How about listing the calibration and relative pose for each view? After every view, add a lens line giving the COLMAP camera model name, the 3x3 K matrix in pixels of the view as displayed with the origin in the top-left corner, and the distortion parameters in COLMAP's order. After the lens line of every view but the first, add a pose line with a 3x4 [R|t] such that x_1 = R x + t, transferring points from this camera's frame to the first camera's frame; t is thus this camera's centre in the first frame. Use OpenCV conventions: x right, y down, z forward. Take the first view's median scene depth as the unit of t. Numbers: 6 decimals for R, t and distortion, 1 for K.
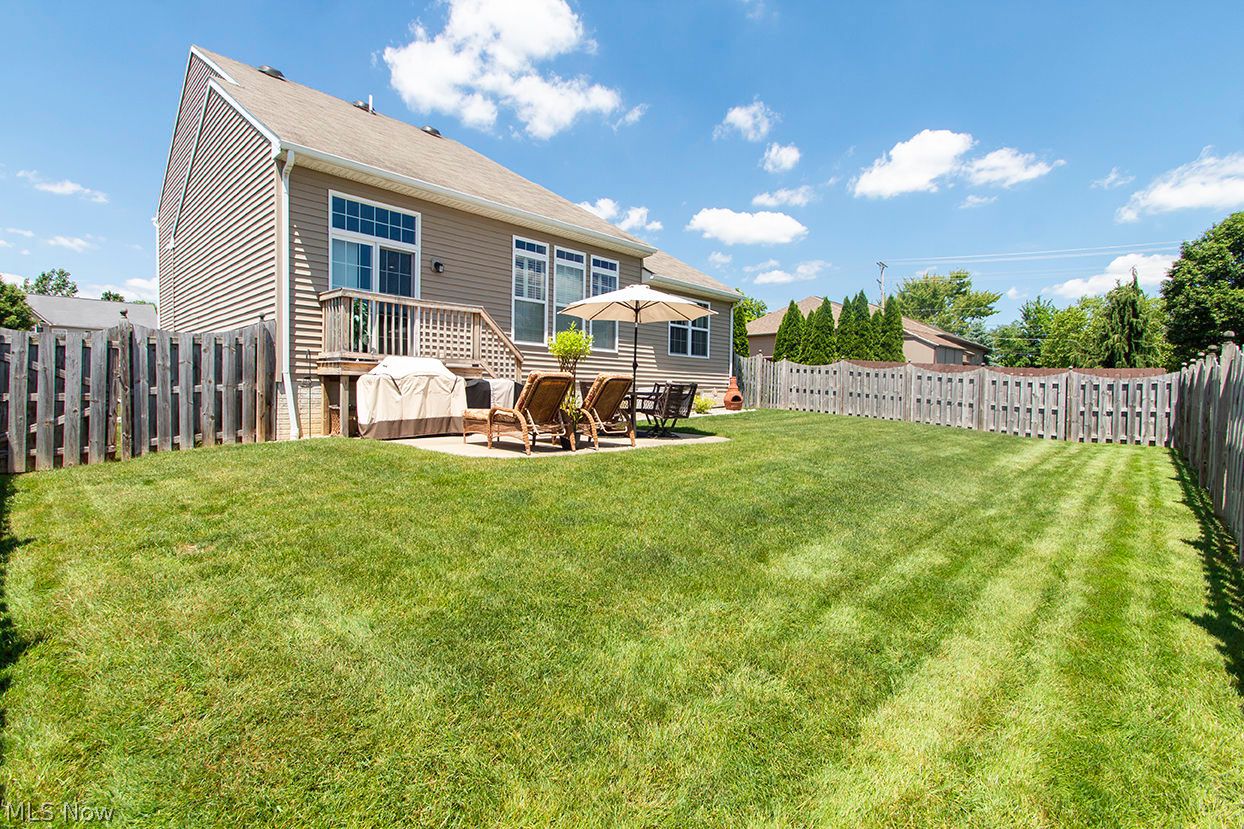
lens RADIAL K [[592.8, 0, 612.1], [0, 592.8, 405.8], [0, 0, 1]] dist [-0.003884, 0.000319]
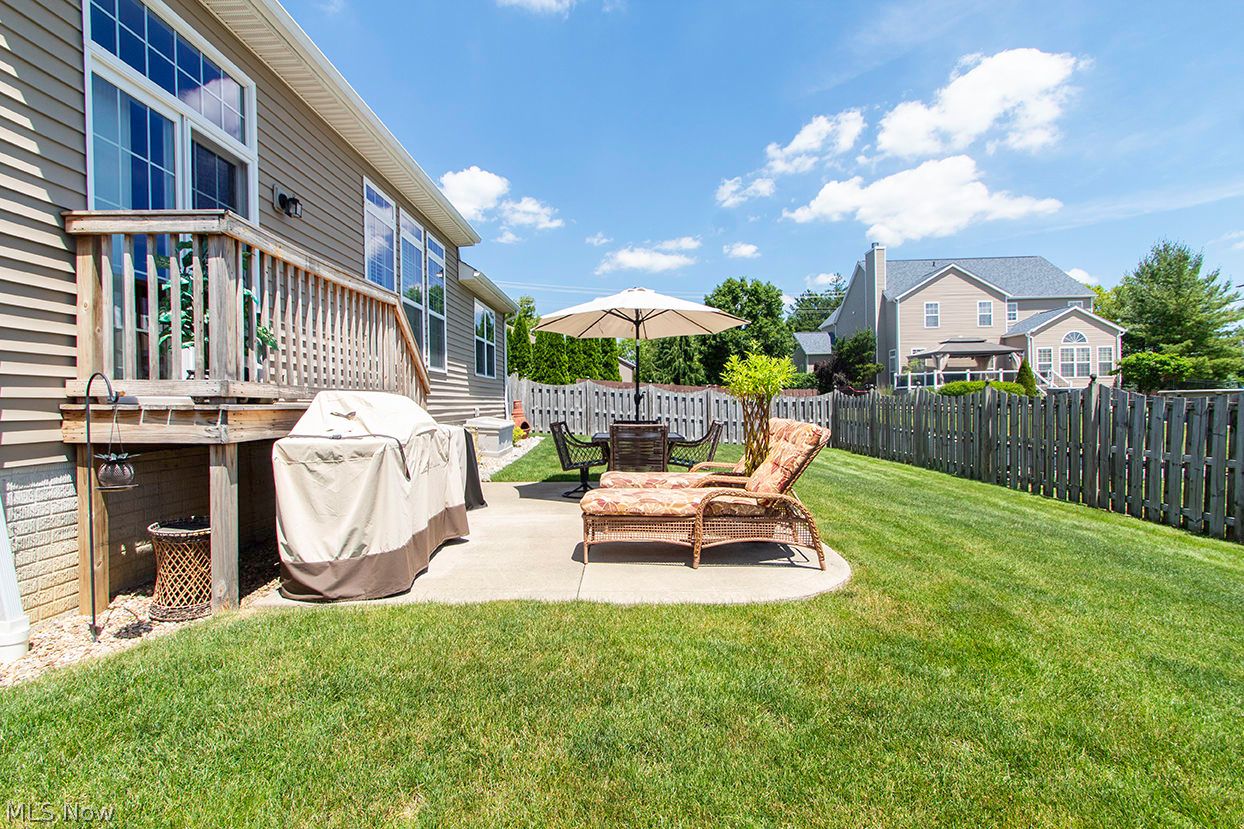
lens RADIAL K [[581.4, 0, 616.1], [0, 581.4, 403.1], [0, 0, 1]] dist [-0.001051, -0.000749]
pose [[0.727578, -0.022399, 0.685660, -0.365956], [0.037188, 0.999285, -0.006817, -0.045444], [-0.685017, 0.030458, 0.727890, 0.390987]]
